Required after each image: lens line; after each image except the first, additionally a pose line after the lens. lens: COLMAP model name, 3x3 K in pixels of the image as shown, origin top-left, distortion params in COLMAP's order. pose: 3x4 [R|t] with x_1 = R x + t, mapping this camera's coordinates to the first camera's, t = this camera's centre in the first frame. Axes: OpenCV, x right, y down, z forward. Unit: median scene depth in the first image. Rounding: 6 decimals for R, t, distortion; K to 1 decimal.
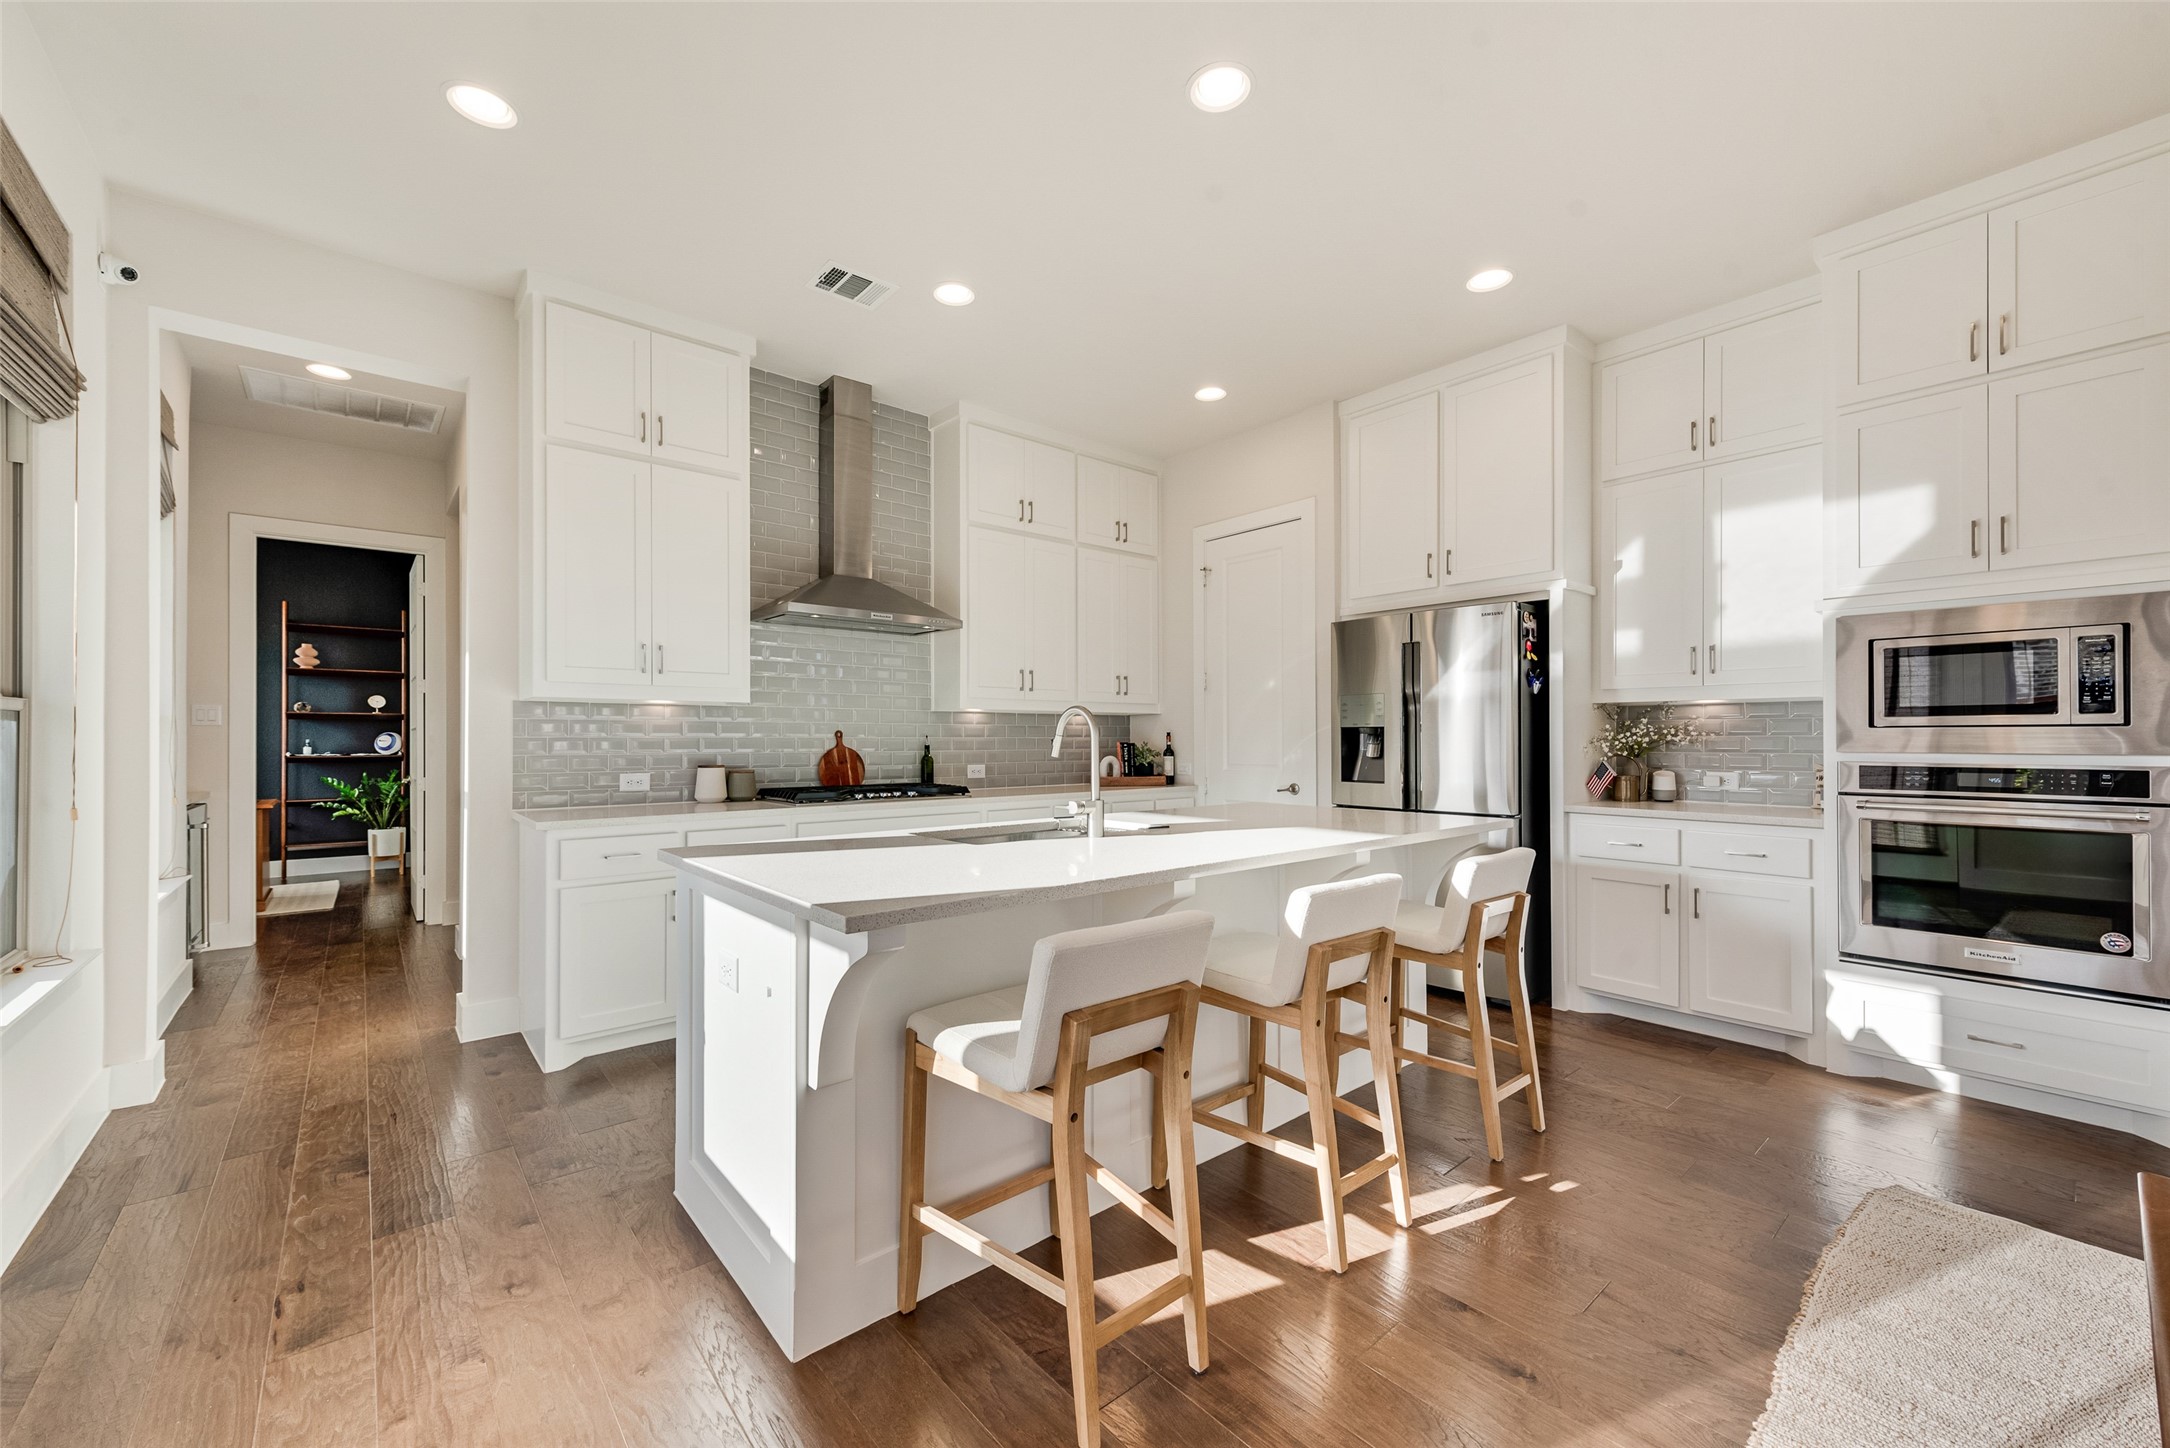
lens RADIAL K [[863.5, 0, 1093.1], [0, 863.5, 729.9], [0, 0, 1]] dist [0.011617, -0.001274]
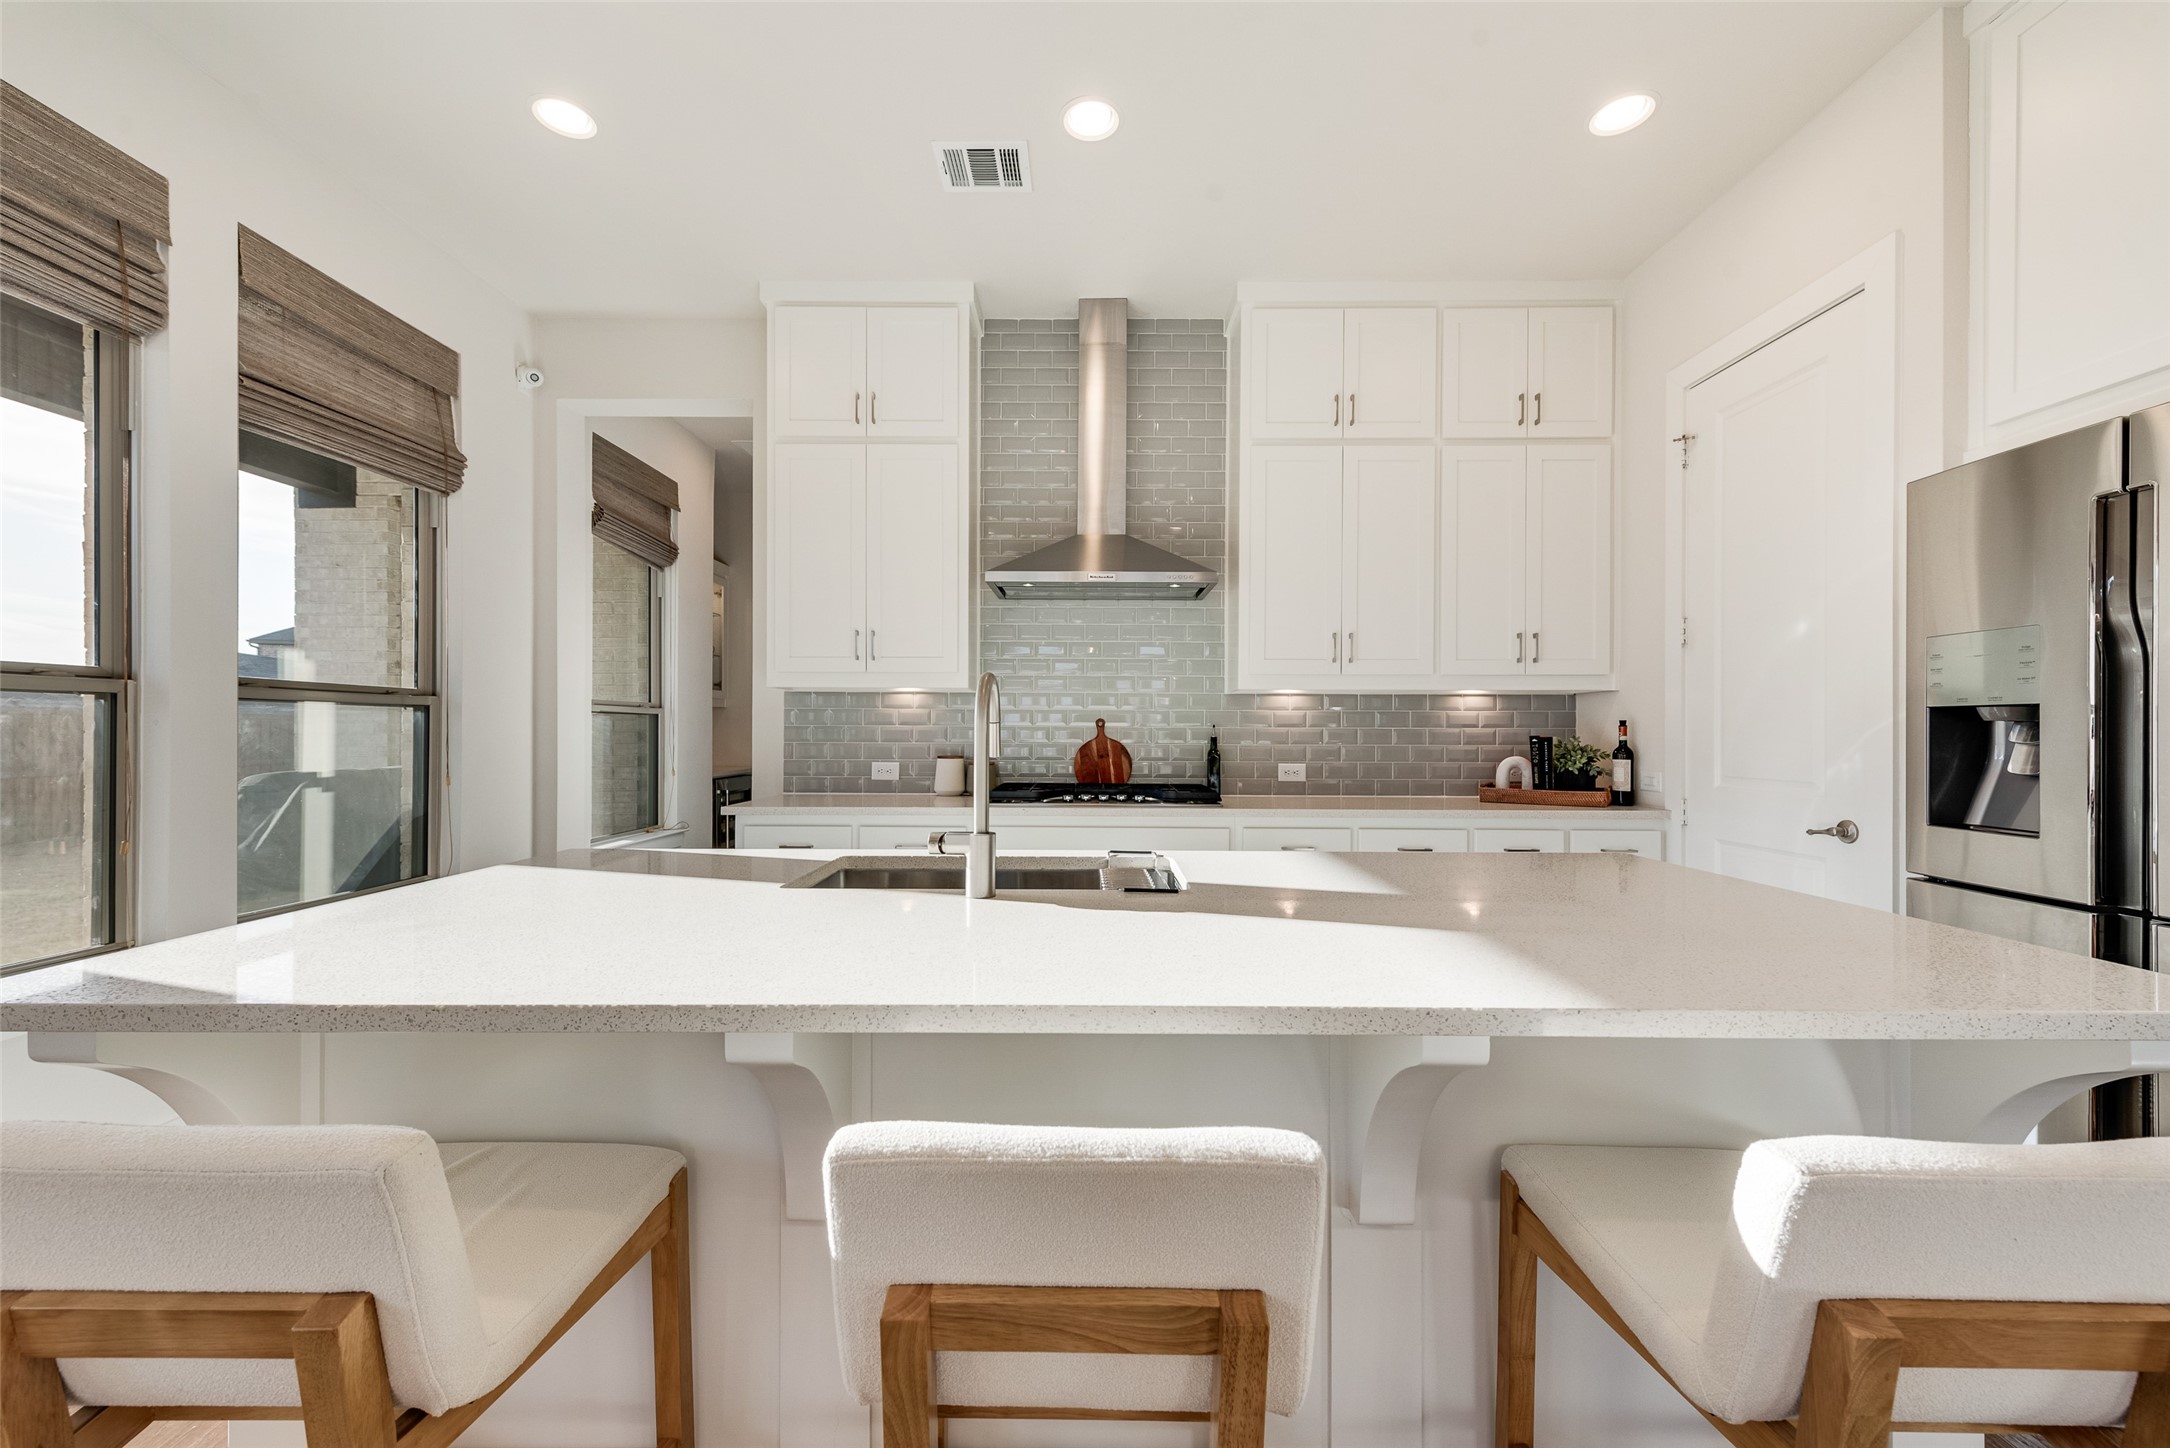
lens RADIAL K [[863.5, 0, 1081.4], [0, 863.5, 726.5], [0, 0, 1]] dist [0.011617, -0.001274]
pose [[0.747574, 0.002901, -0.664172, 0.246394], [0.002678, 0.999969, 0.007383, 0.002038], [0.664173, -0.007298, 0.747543, 0.338038]]
